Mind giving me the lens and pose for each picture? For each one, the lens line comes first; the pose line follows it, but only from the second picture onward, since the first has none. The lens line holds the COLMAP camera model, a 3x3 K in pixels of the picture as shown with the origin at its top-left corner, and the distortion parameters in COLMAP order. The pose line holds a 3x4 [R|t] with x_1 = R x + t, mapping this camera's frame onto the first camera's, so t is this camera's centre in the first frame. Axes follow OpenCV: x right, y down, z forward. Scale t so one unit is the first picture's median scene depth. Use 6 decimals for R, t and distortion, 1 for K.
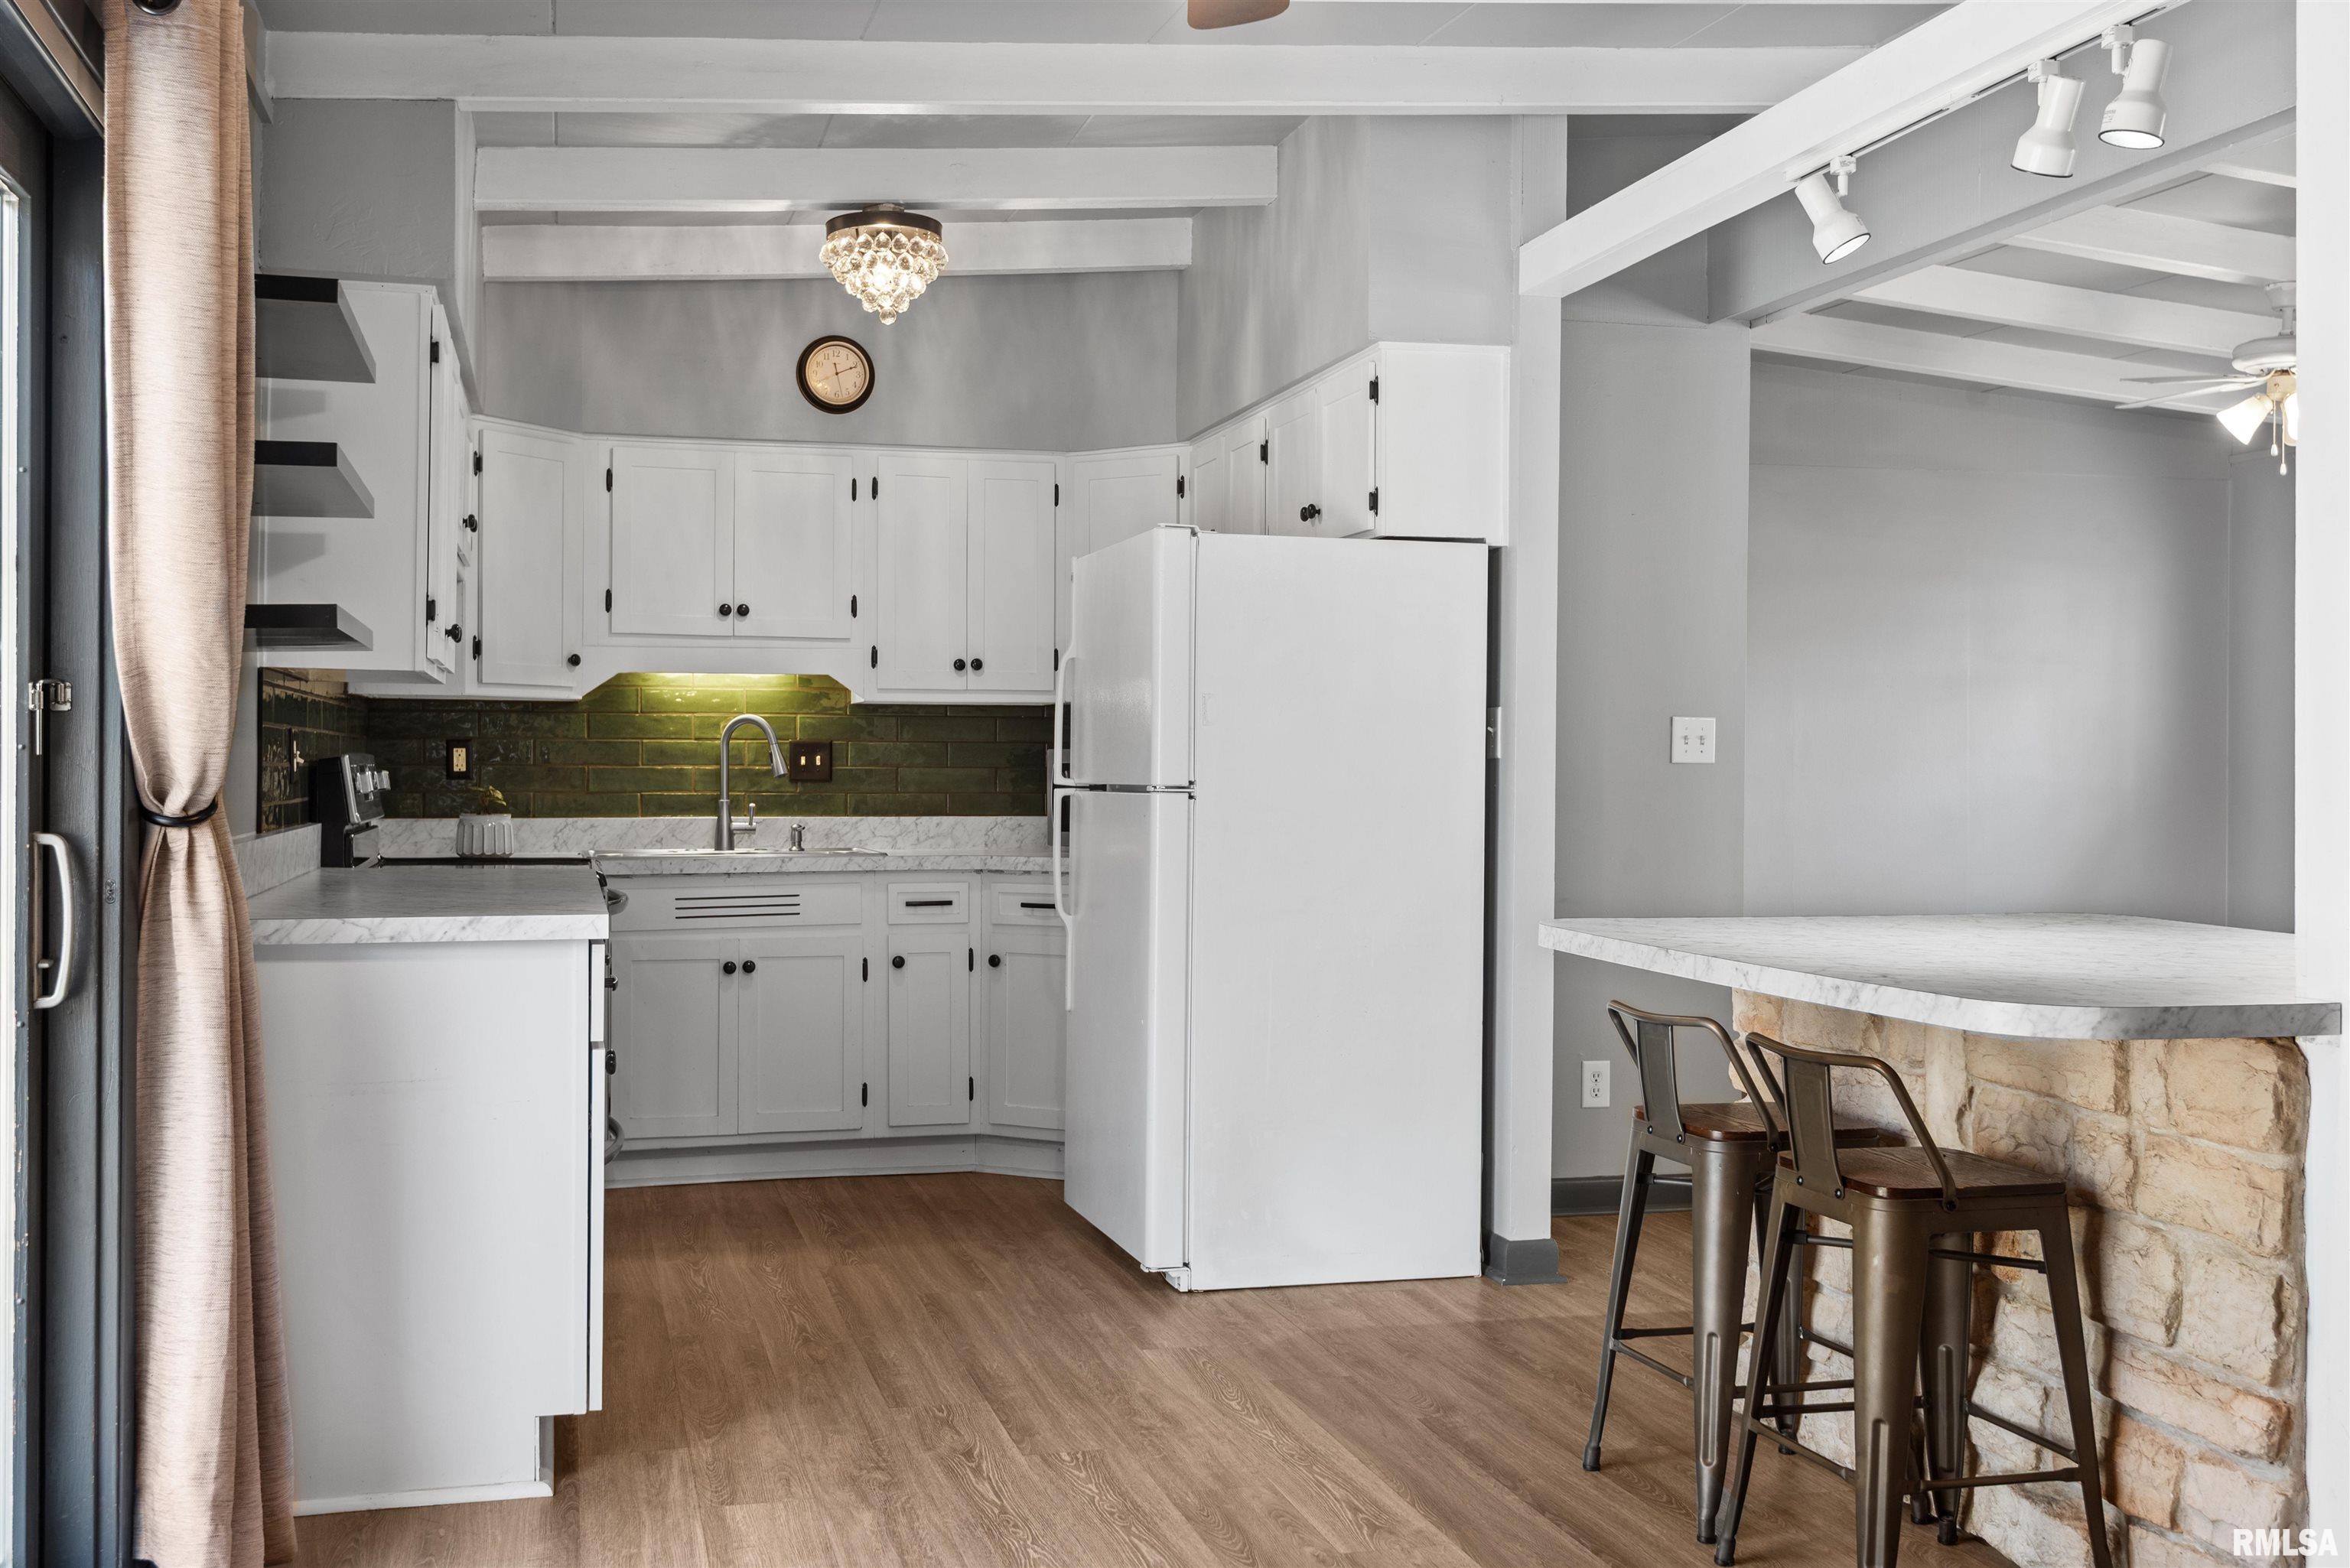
lens RADIAL K [[2367.1, 0, 1175.0], [0, 2367.1, 784.0], [0, 0, 1]] dist [0.742420, 0.001255]
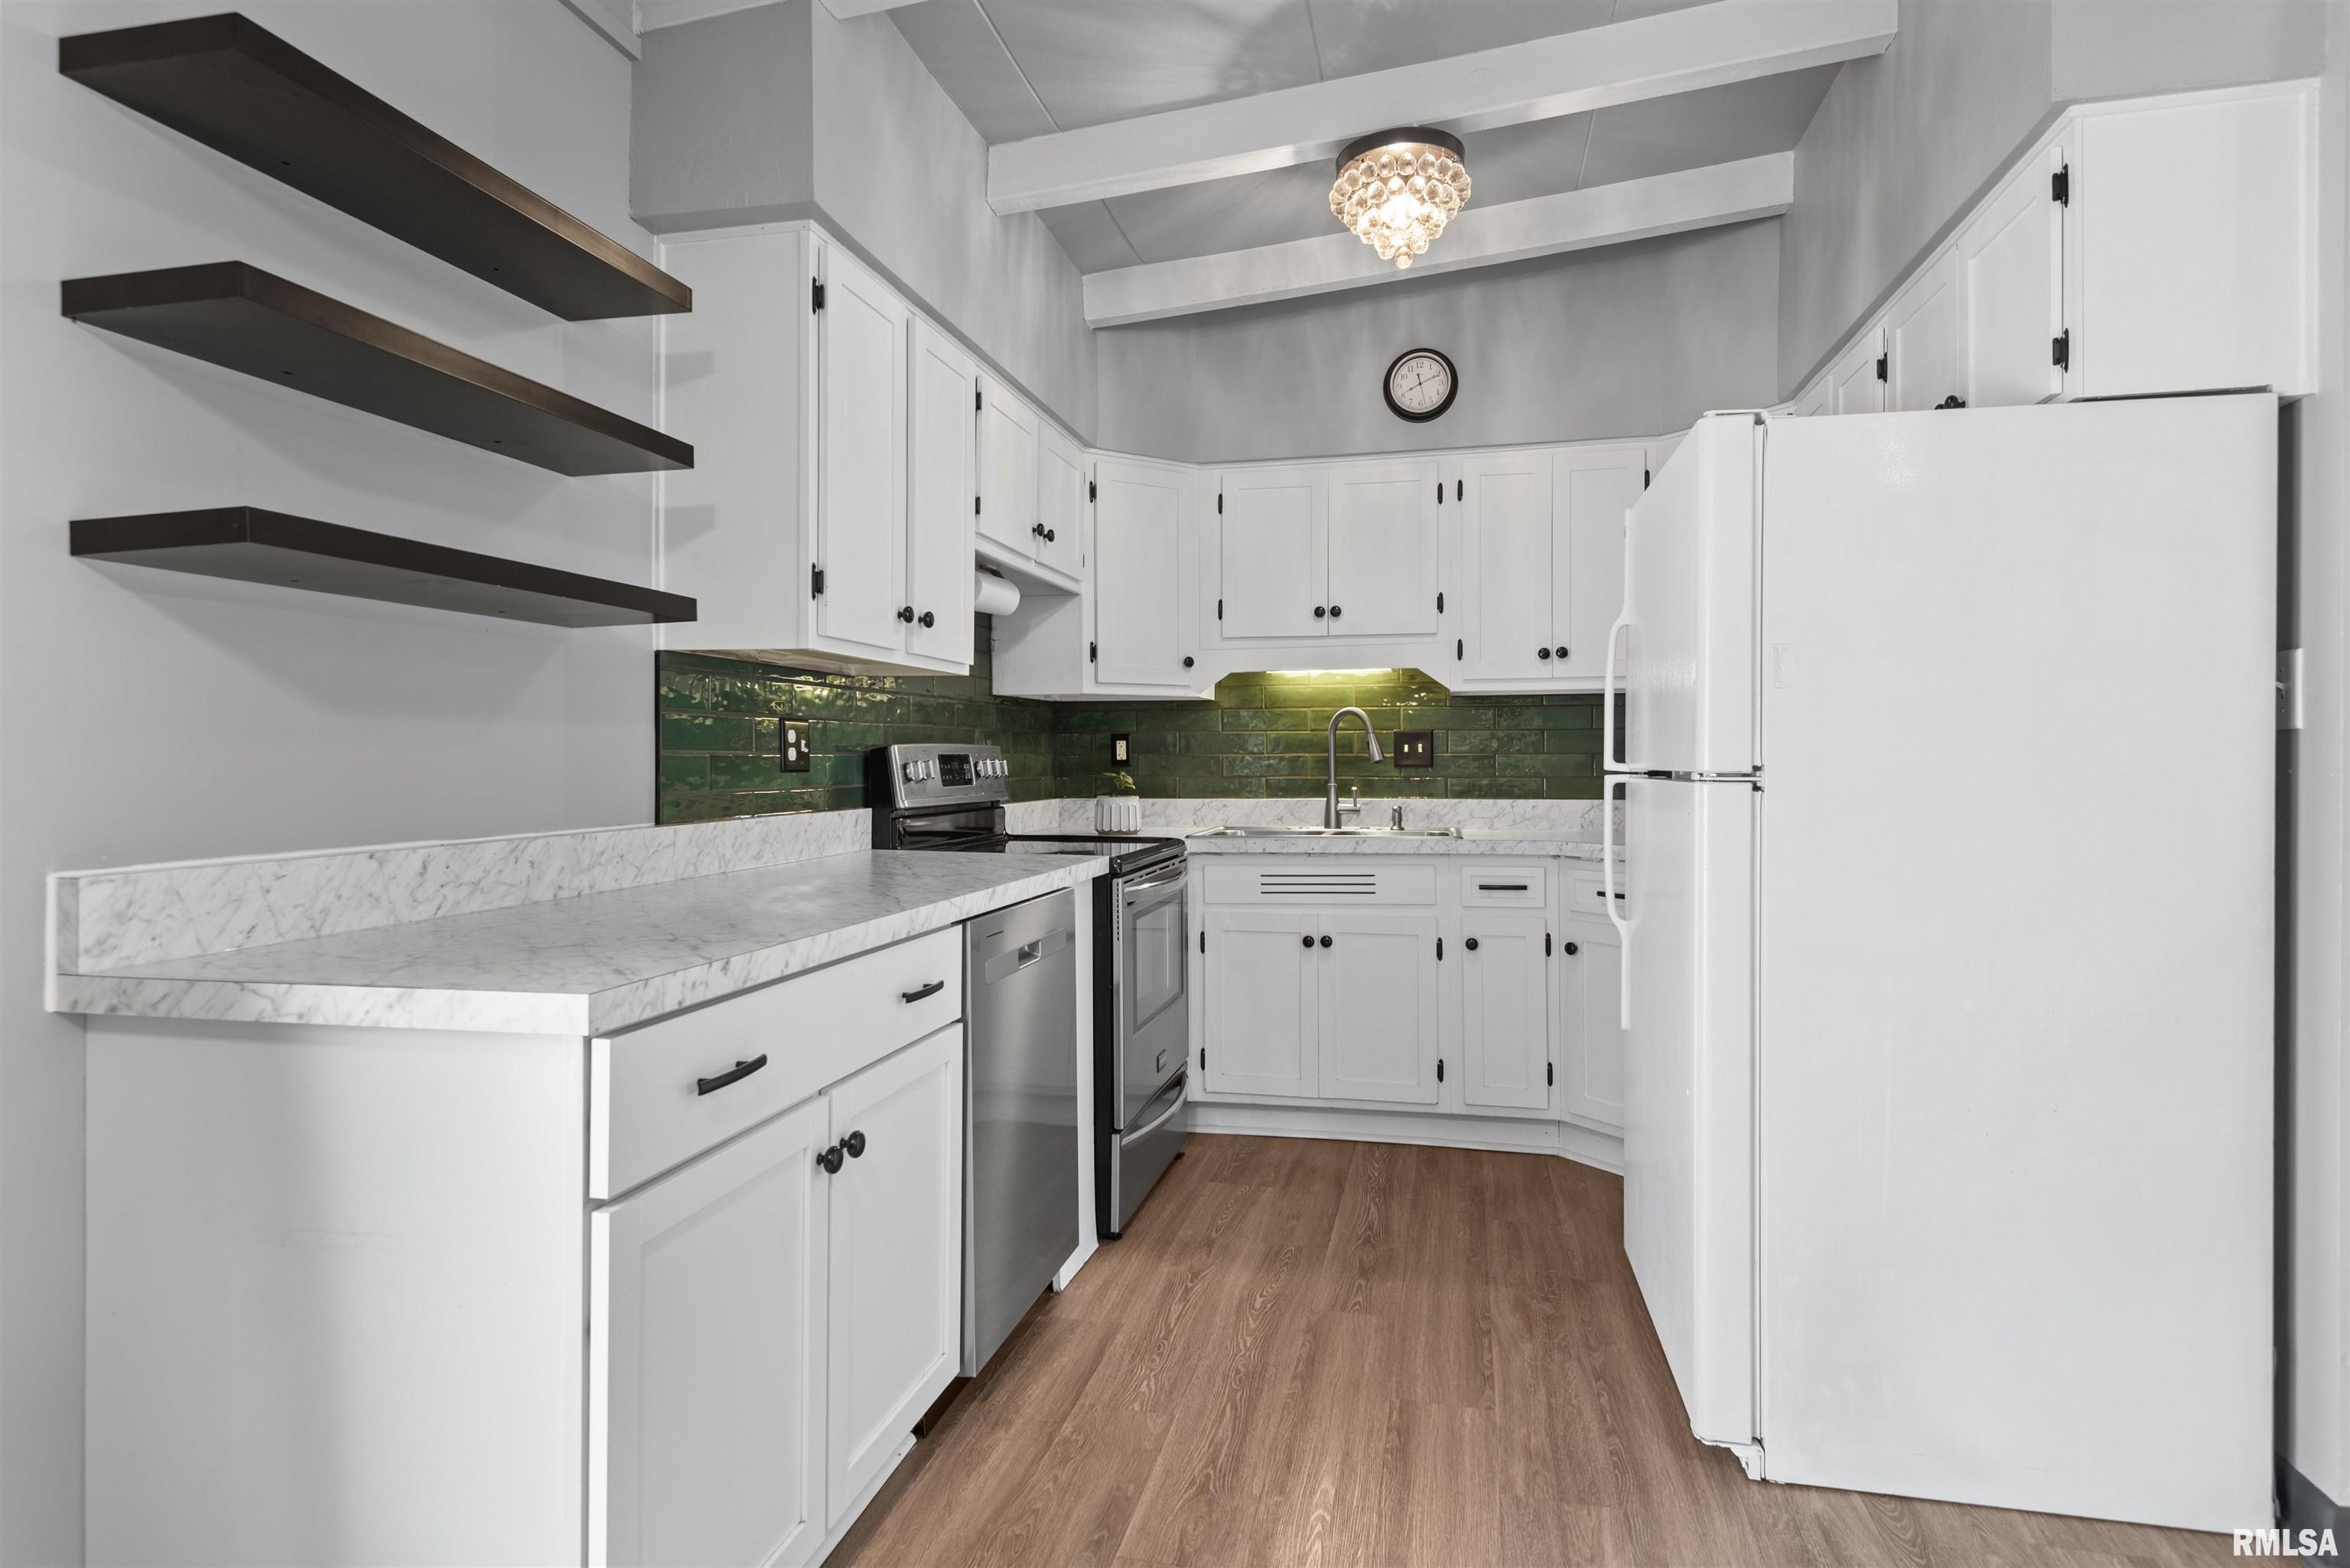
lens RADIAL K [[1292.0, 0, 1172.1], [0, 1292.0, 769.5], [0, 0, 1]] dist [0.040820, -0.021582]
pose [[0.890088, -0.002132, -0.455784, 0.022792], [0.002909, 0.999995, 0.001002, -0.000940], [0.455780, -0.002218, 0.890090, 0.451789]]
